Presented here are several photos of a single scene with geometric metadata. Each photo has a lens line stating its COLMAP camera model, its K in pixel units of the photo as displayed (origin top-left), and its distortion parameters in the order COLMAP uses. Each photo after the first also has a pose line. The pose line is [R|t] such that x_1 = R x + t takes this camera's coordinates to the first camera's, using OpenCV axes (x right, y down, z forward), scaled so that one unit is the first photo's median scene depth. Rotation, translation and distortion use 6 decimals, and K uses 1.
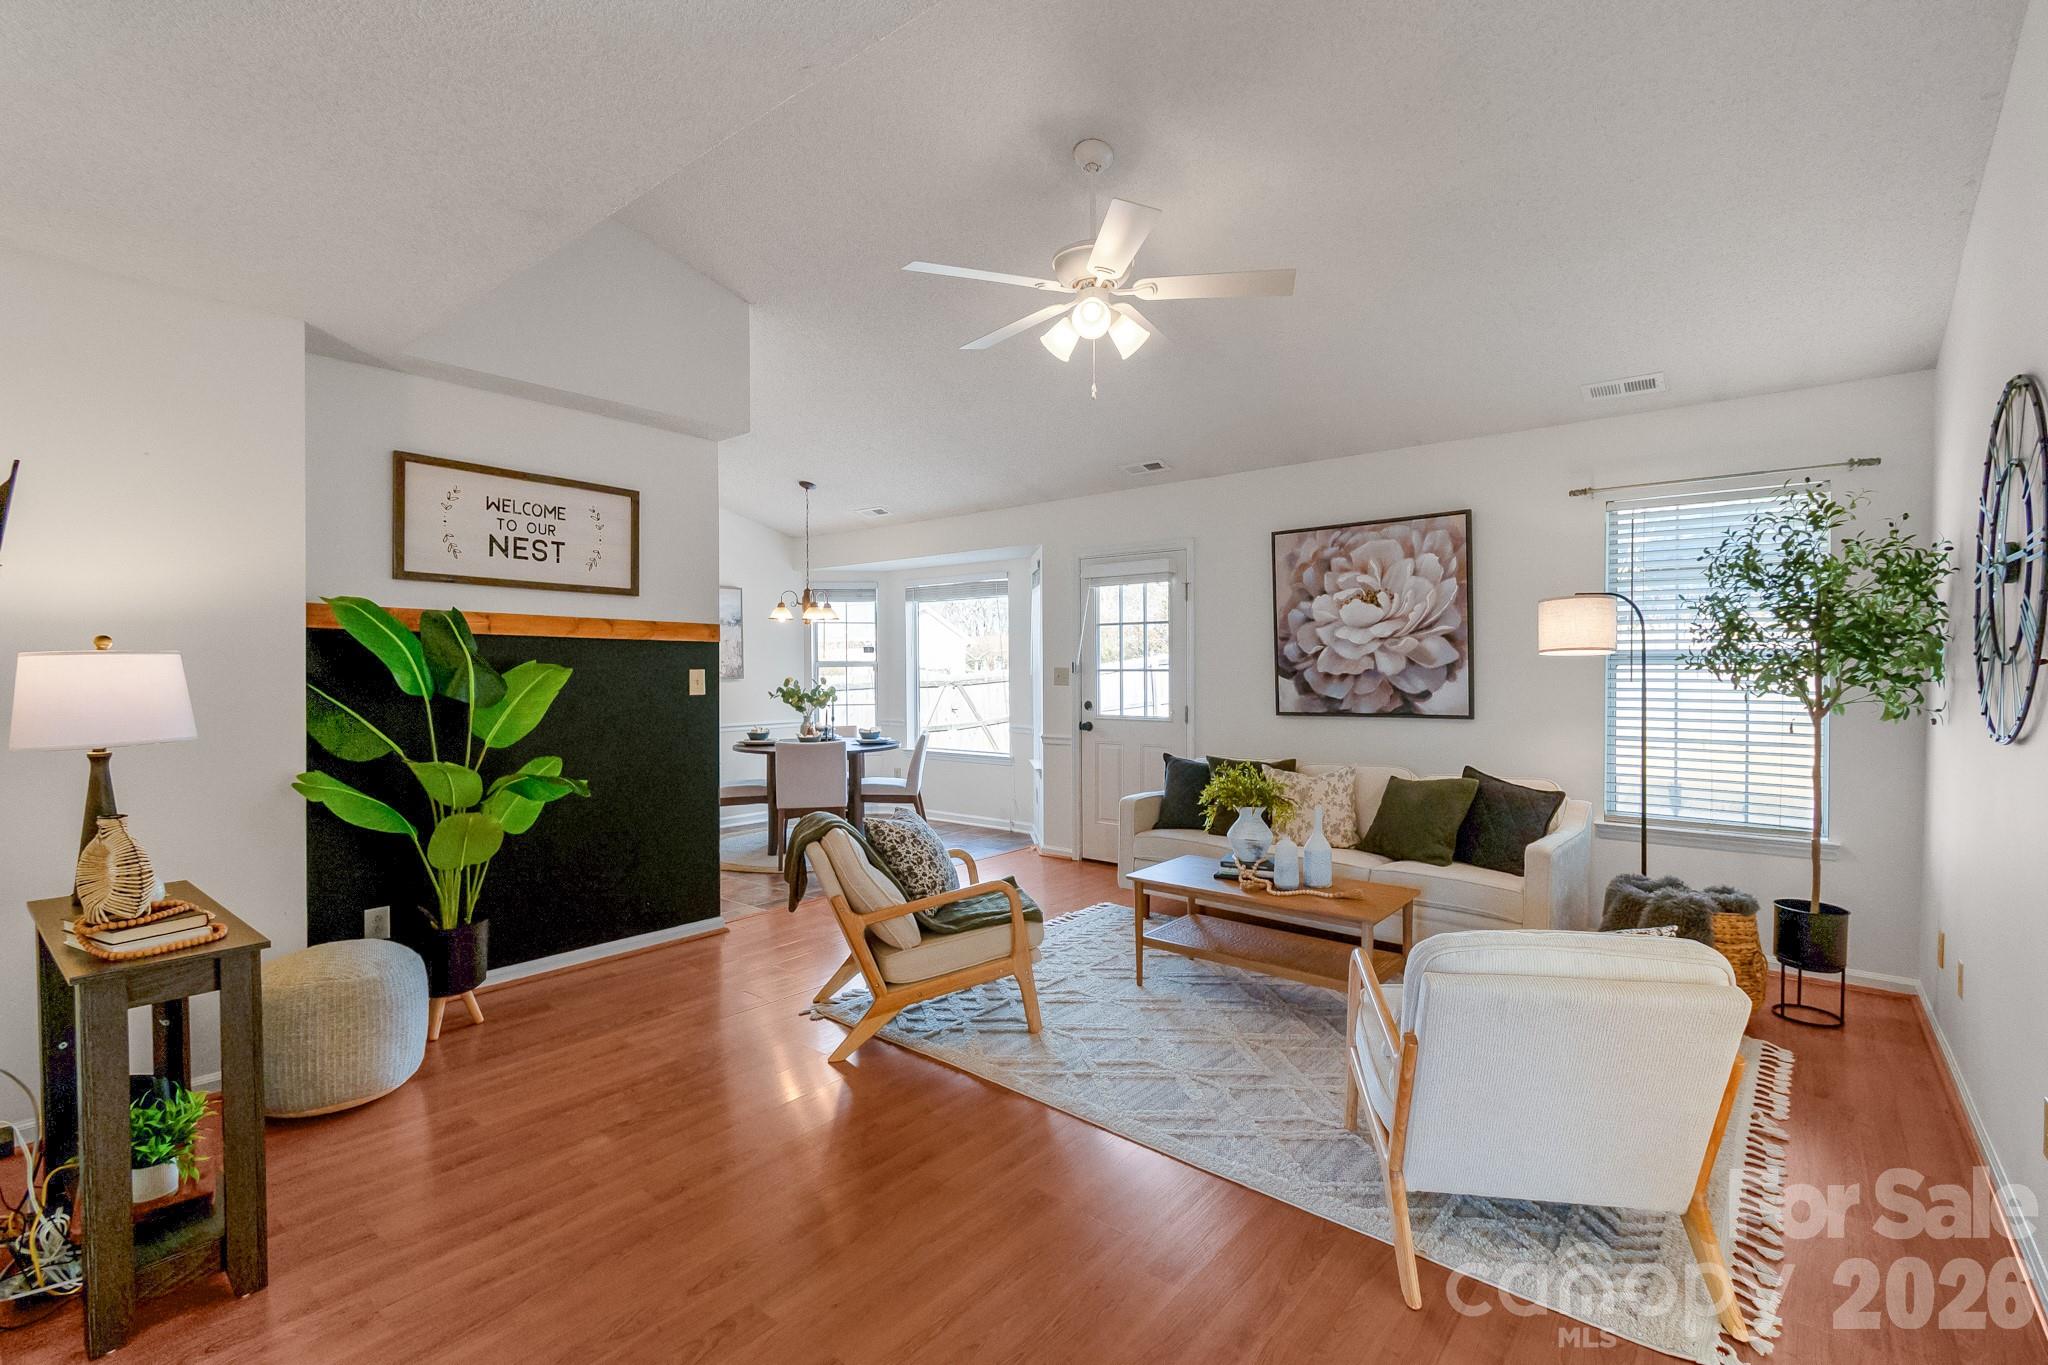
lens RADIAL K [[940.0, 0, 1024.0], [0, 940.0, 682.5], [0, 0, 1]] dist [-0.000814, -0.000508]
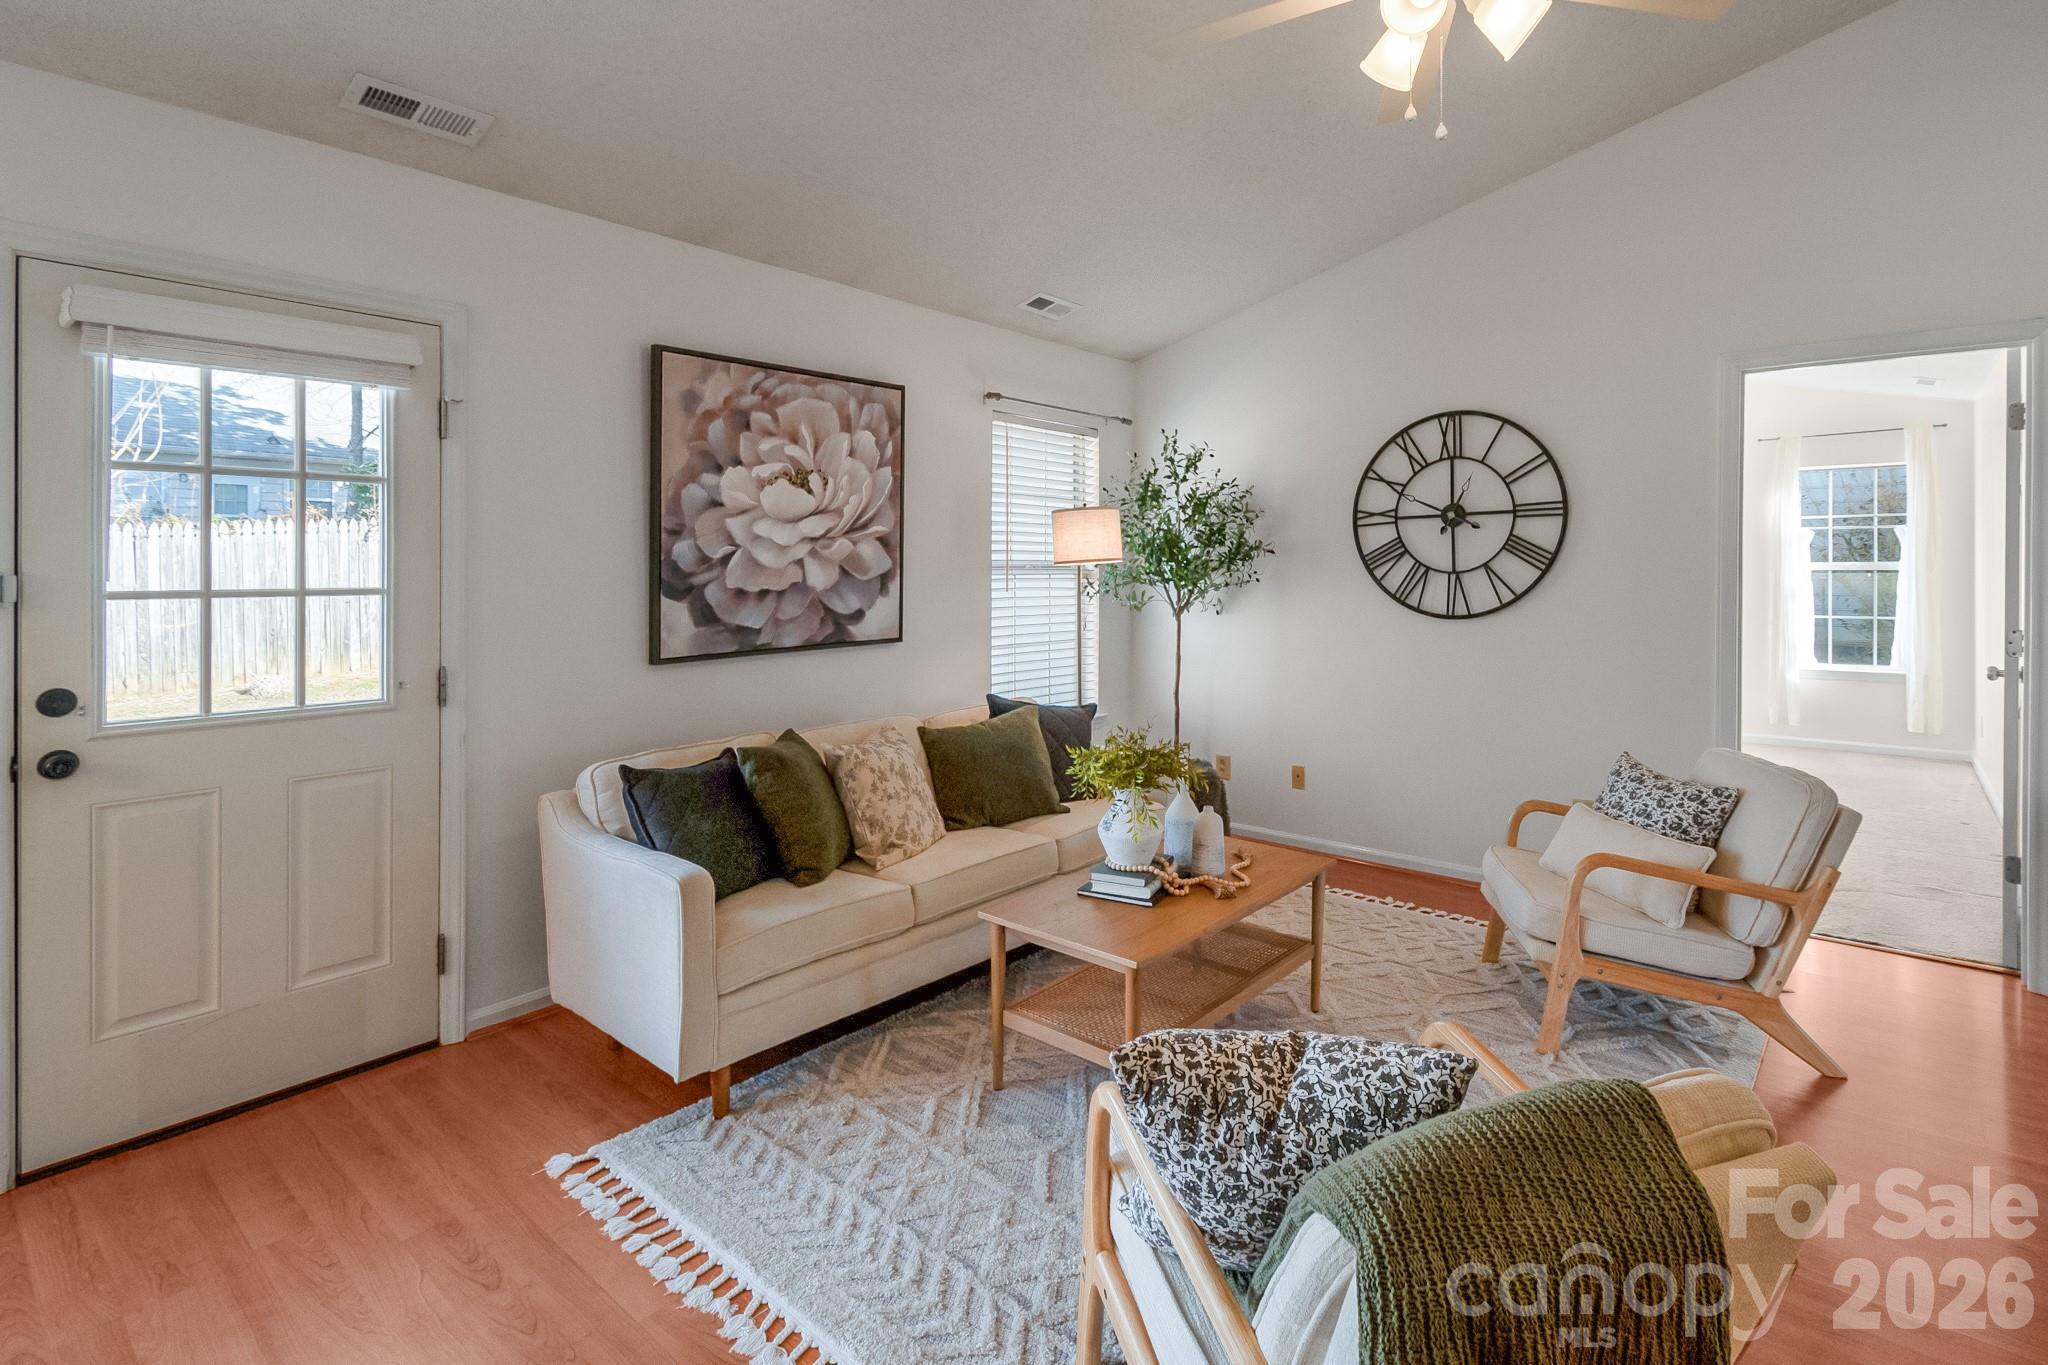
lens RADIAL K [[982.0, 0, 1078.5], [0, 982.0, 568.2], [0, 0, 1]] dist [0.004072, -0.000232]
pose [[-0.018840, 0.004602, 0.999812, -0.355098], [0.022542, 0.999737, -0.004177, -0.016761], [-0.999568, 0.022460, -0.018939, 0.799102]]
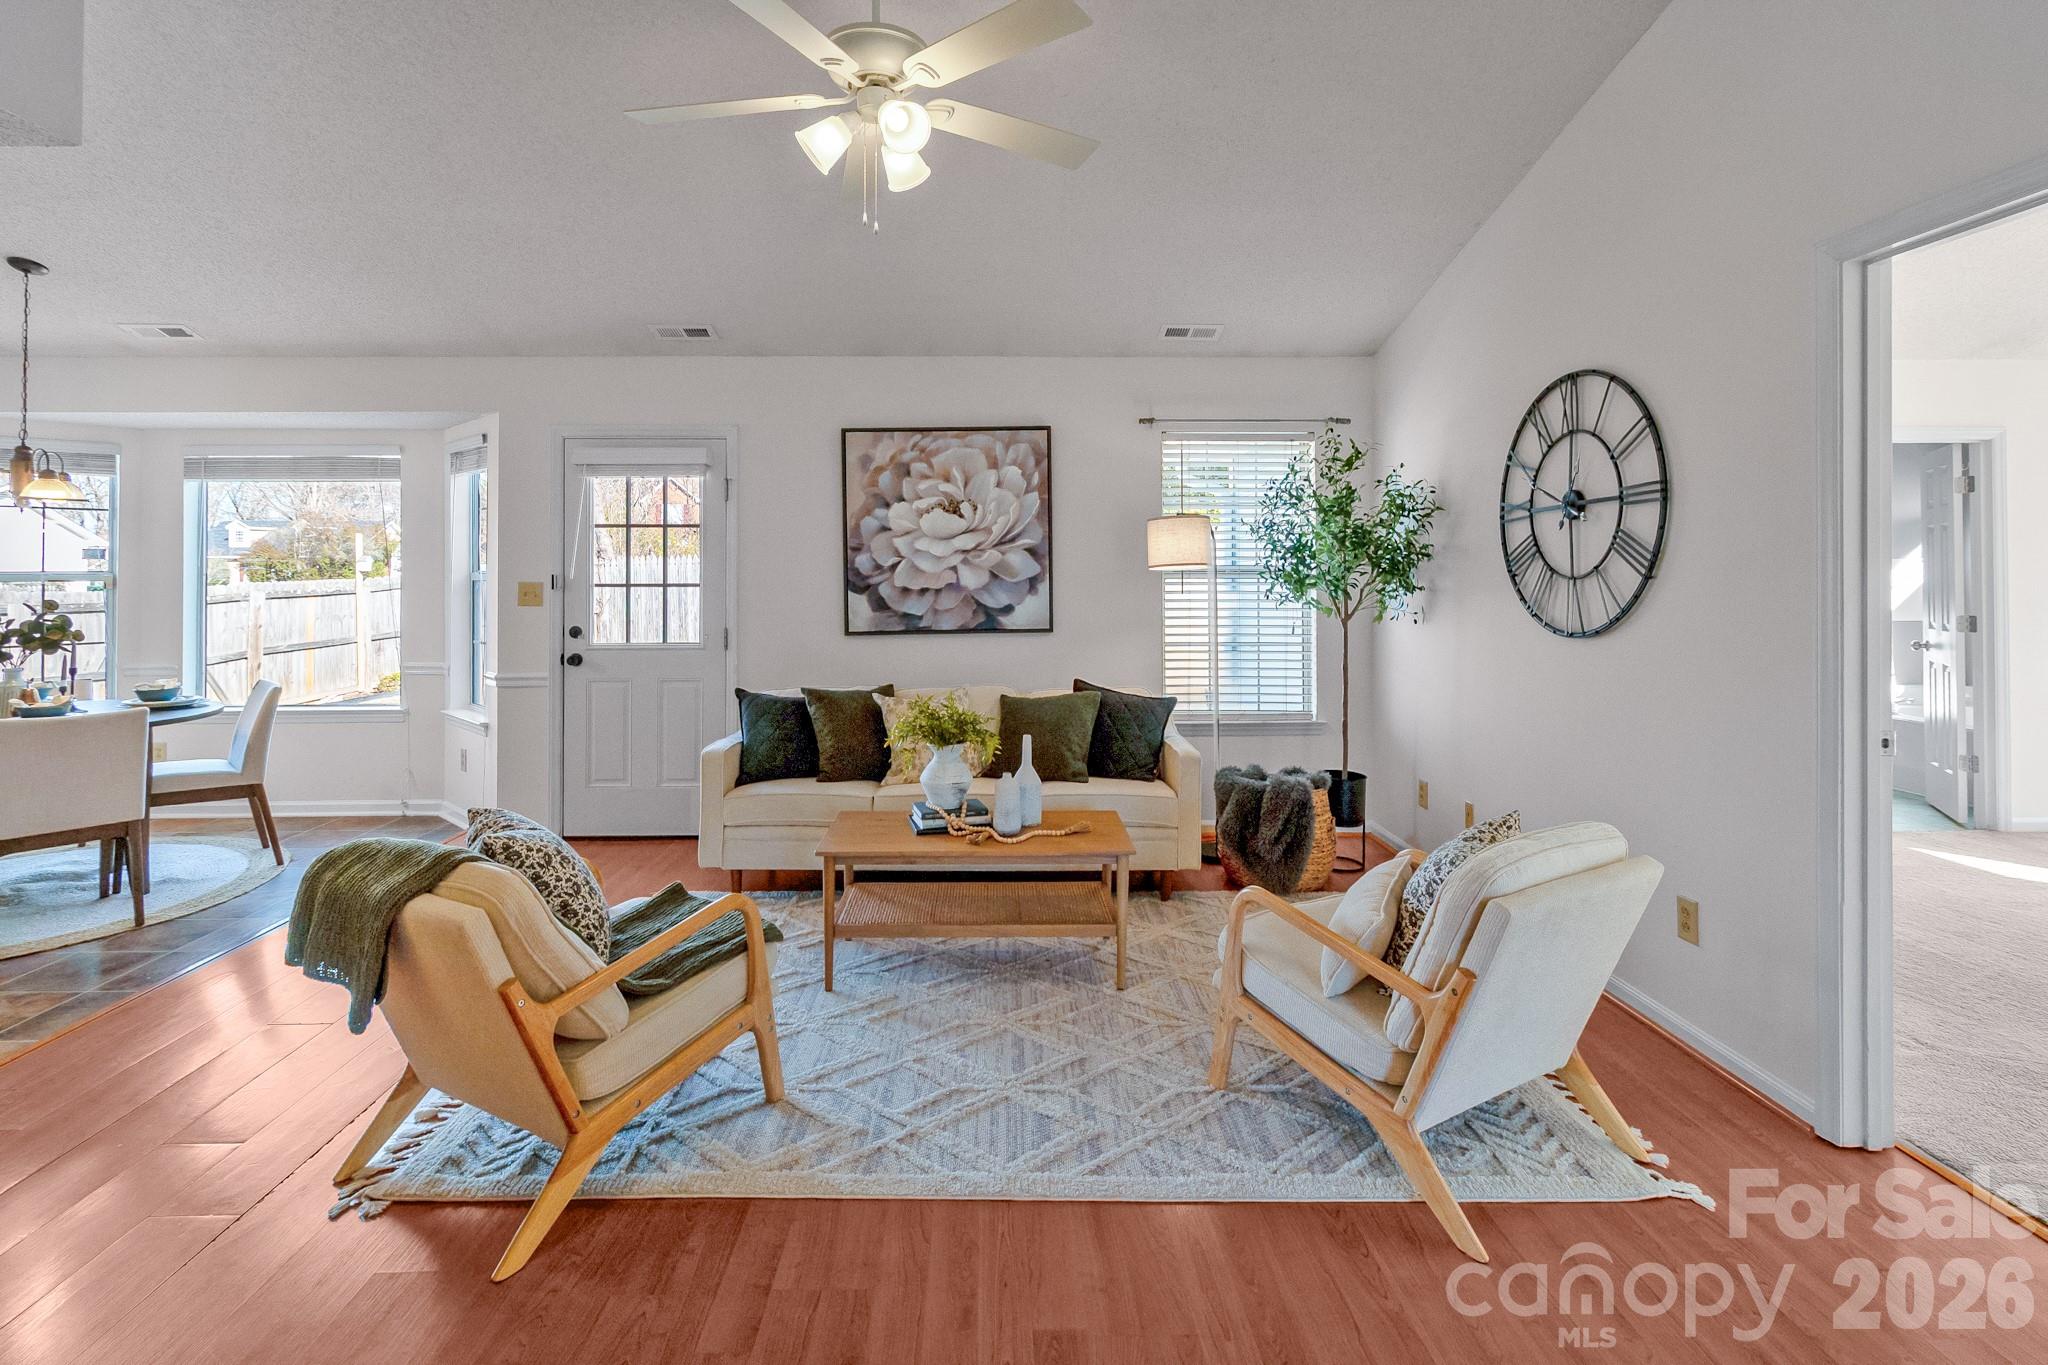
lens RADIAL K [[981.8, 0, 1023.1], [0, 981.8, 559.0], [0, 0, 1]] dist [0.001524, -0.000919]
pose [[0.745888, 0.013453, 0.665936, -0.234461], [0.012071, 0.999359, -0.033708, -0.004252], [-0.665962, 0.033181, 0.745247, 0.213255]]
